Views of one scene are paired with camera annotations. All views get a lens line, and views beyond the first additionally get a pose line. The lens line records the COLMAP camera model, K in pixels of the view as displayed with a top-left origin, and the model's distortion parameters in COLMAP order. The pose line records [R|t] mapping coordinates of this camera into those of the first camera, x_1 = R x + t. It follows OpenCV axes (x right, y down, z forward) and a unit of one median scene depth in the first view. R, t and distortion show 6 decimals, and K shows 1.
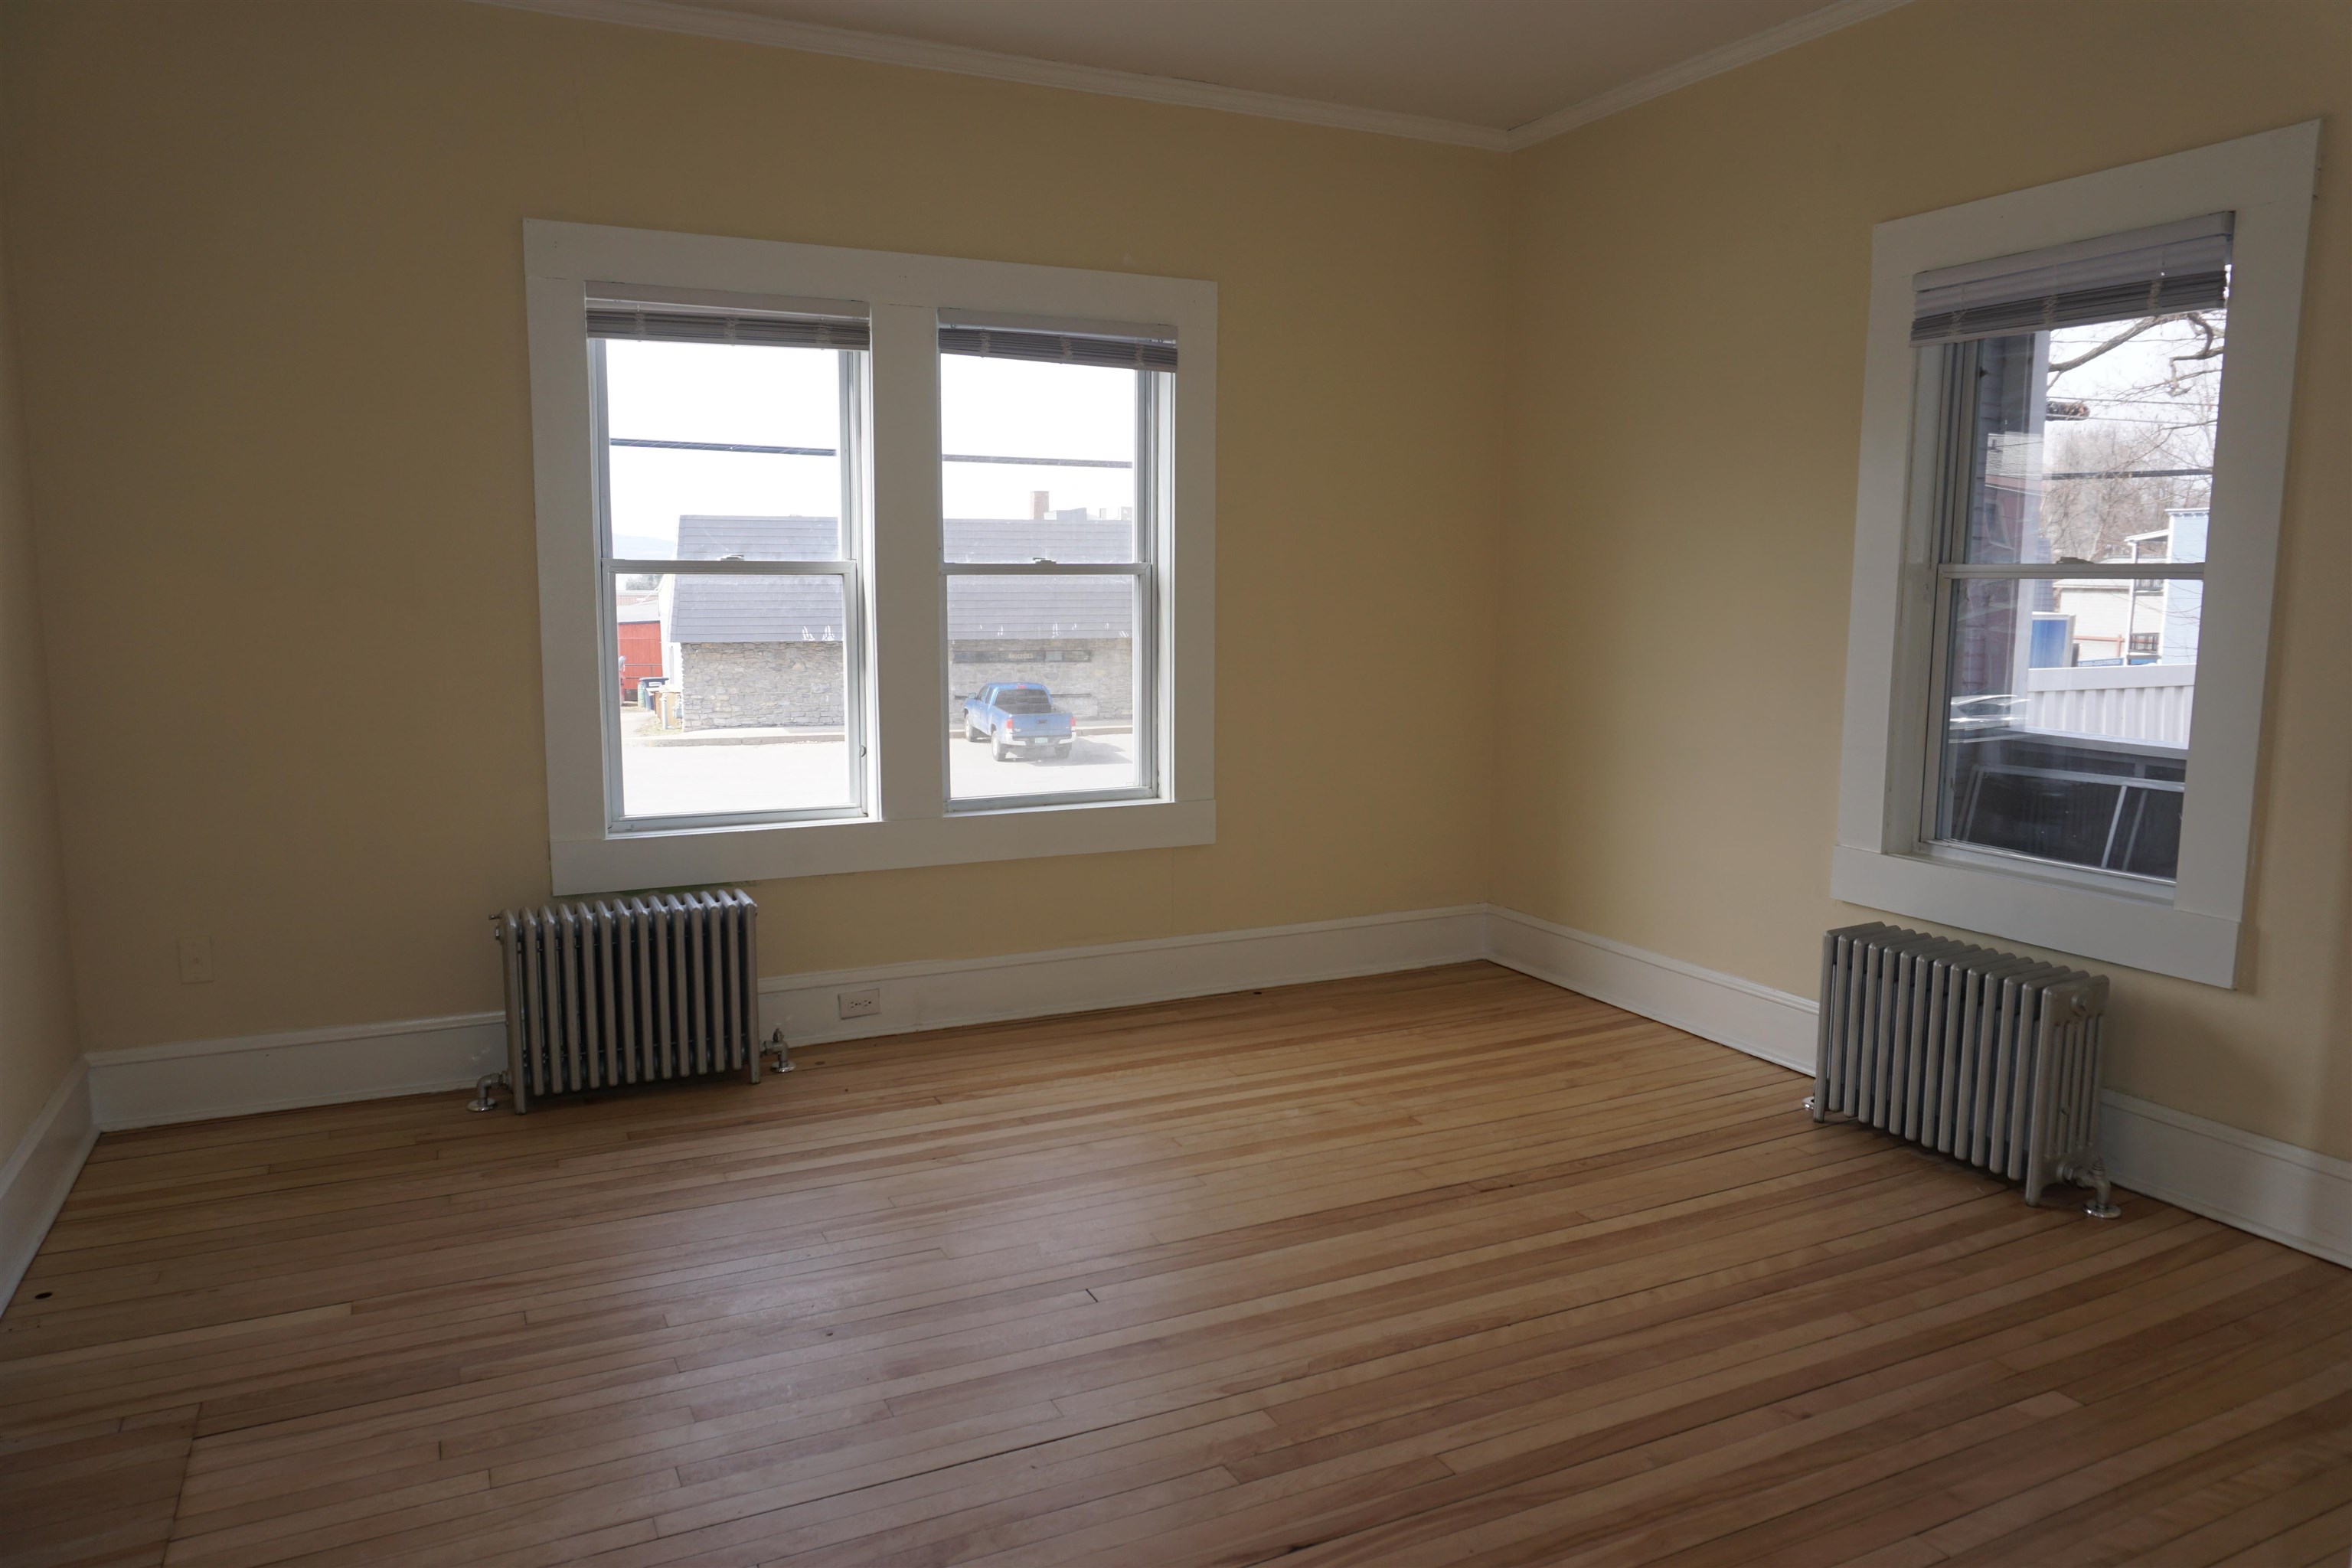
lens RADIAL K [[1549.9, 0, 1176.0], [0, 1549.9, 784.0], [0, 0, 1]] dist [-0.000399, -0.000005]
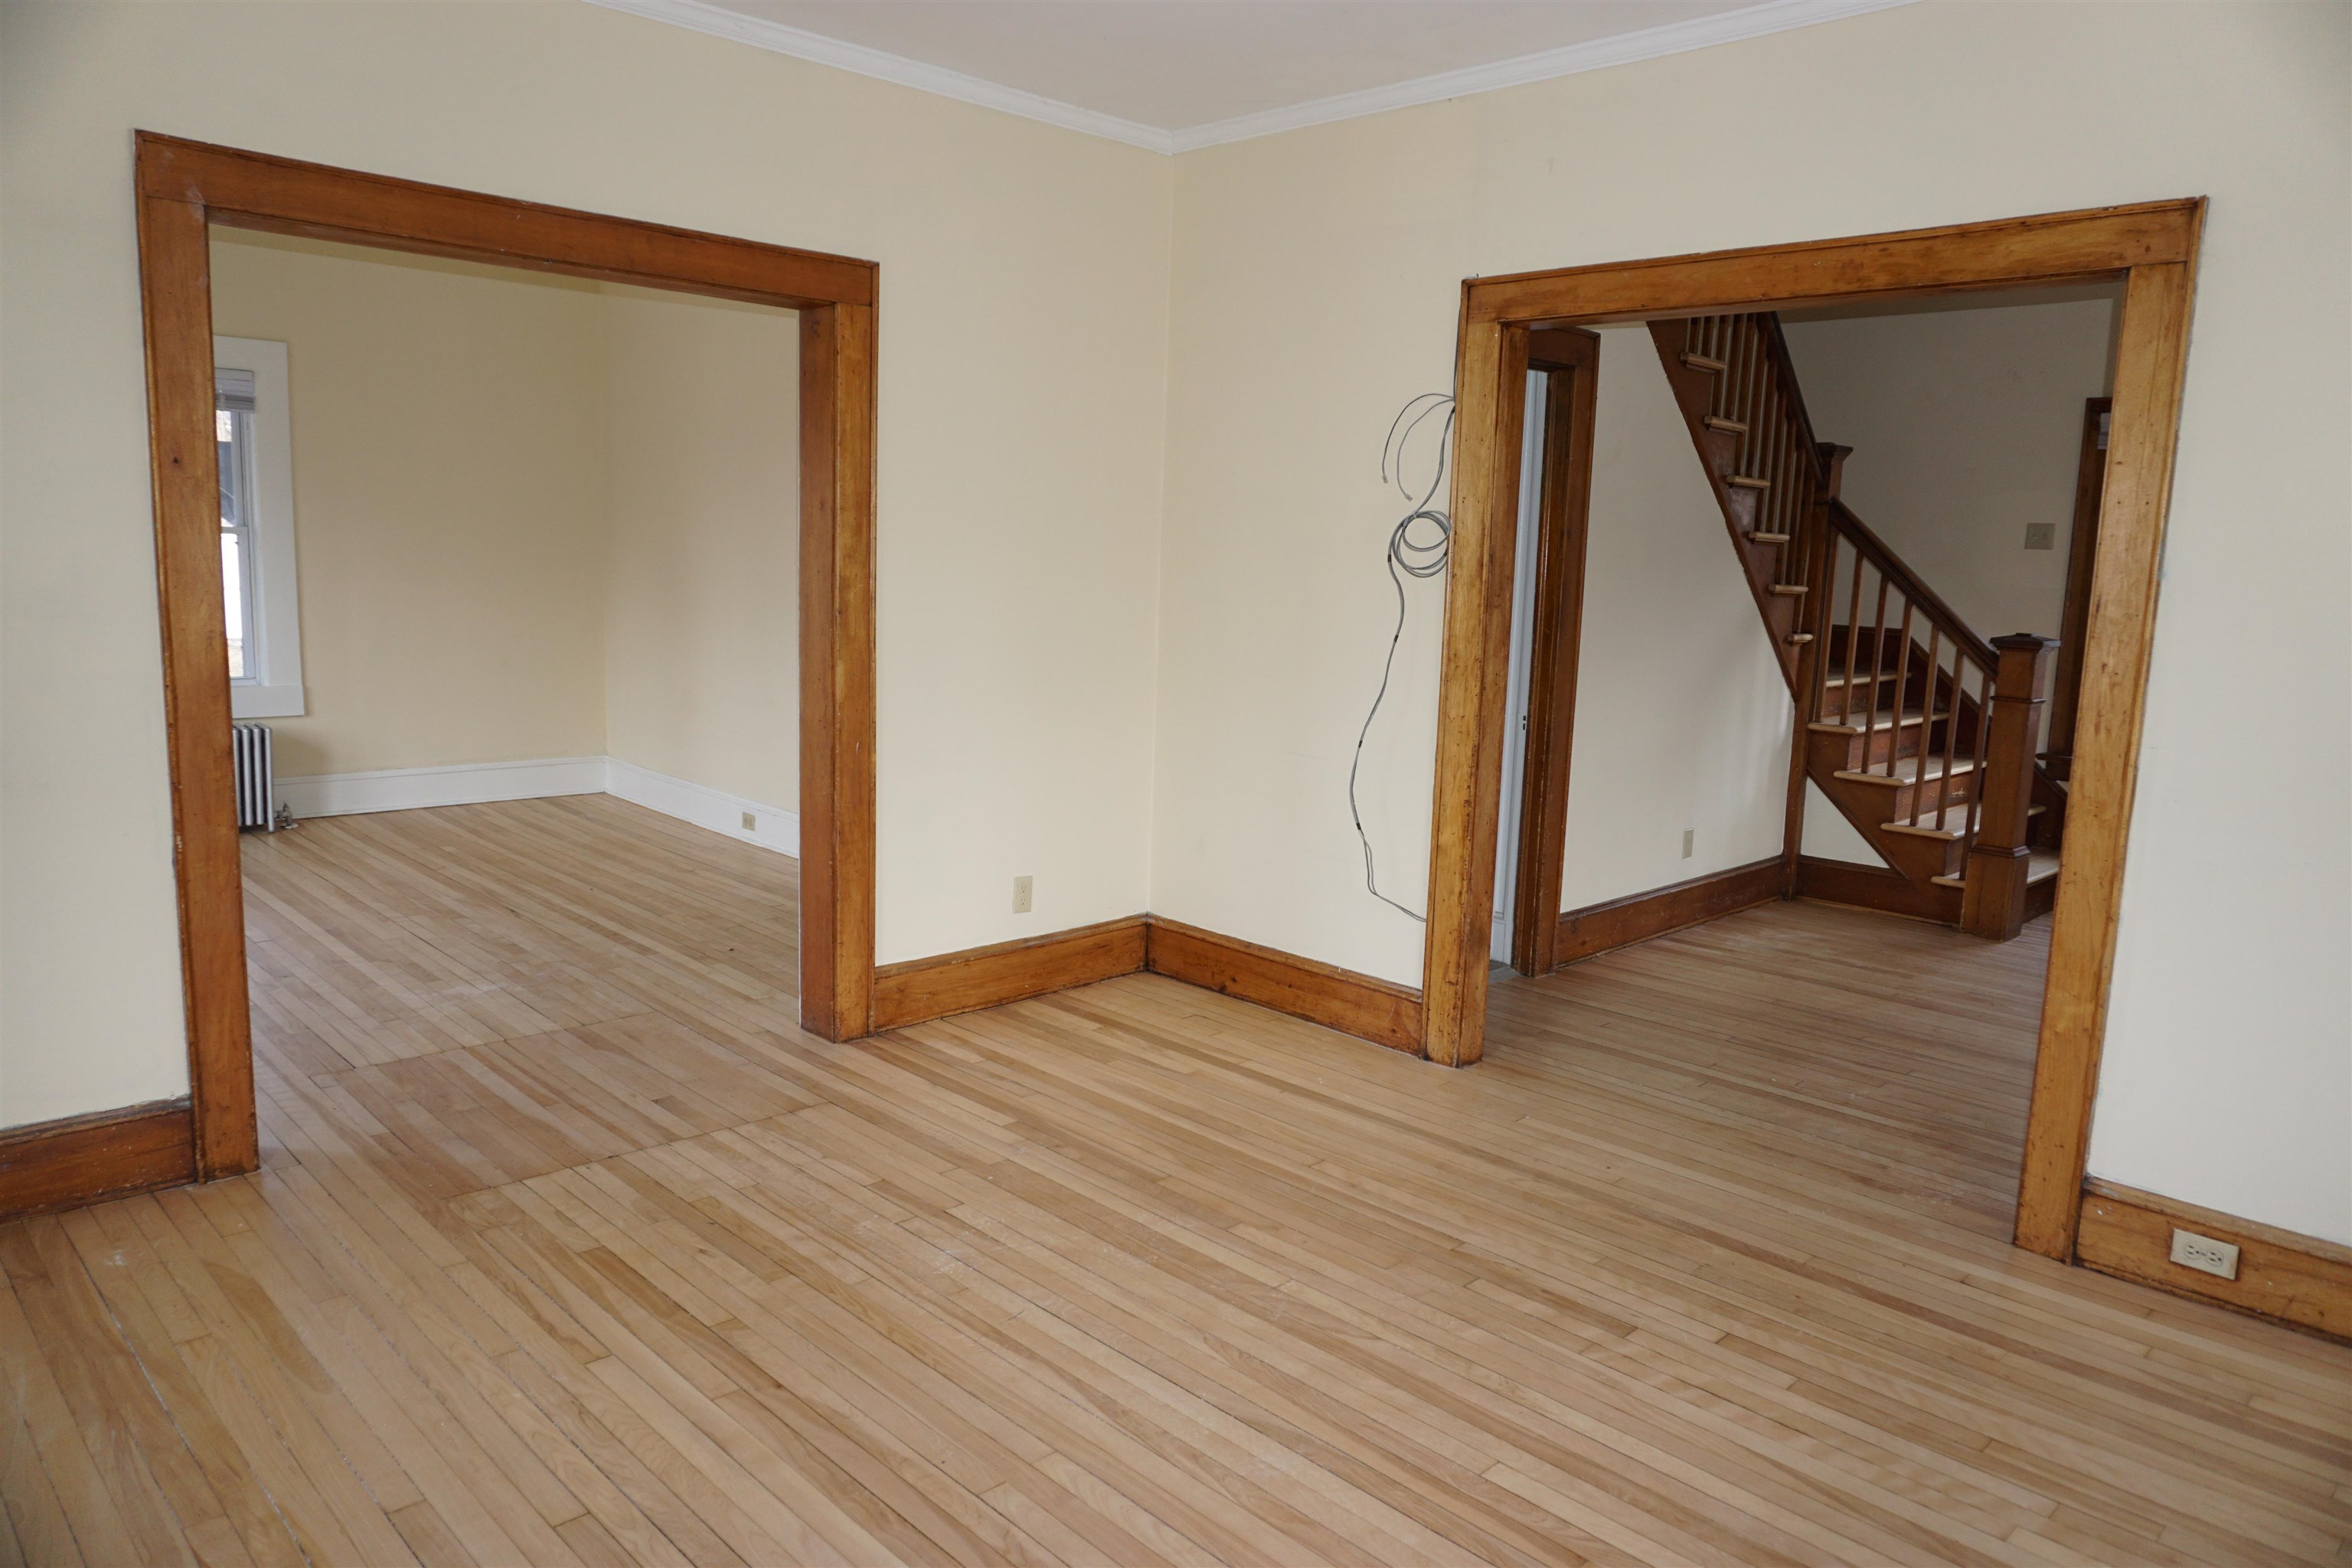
lens RADIAL K [[1563.0, 0, 1176.0], [0, 1563.0, 784.0], [0, 0, 1]] dist [-0.040001, 0.001274]
pose [[-0.300118, -0.169559, 0.938712, -2.254289], [0.077225, 0.976526, 0.201079, -0.153680], [-0.950771, 0.132839, -0.279979, 0.510195]]
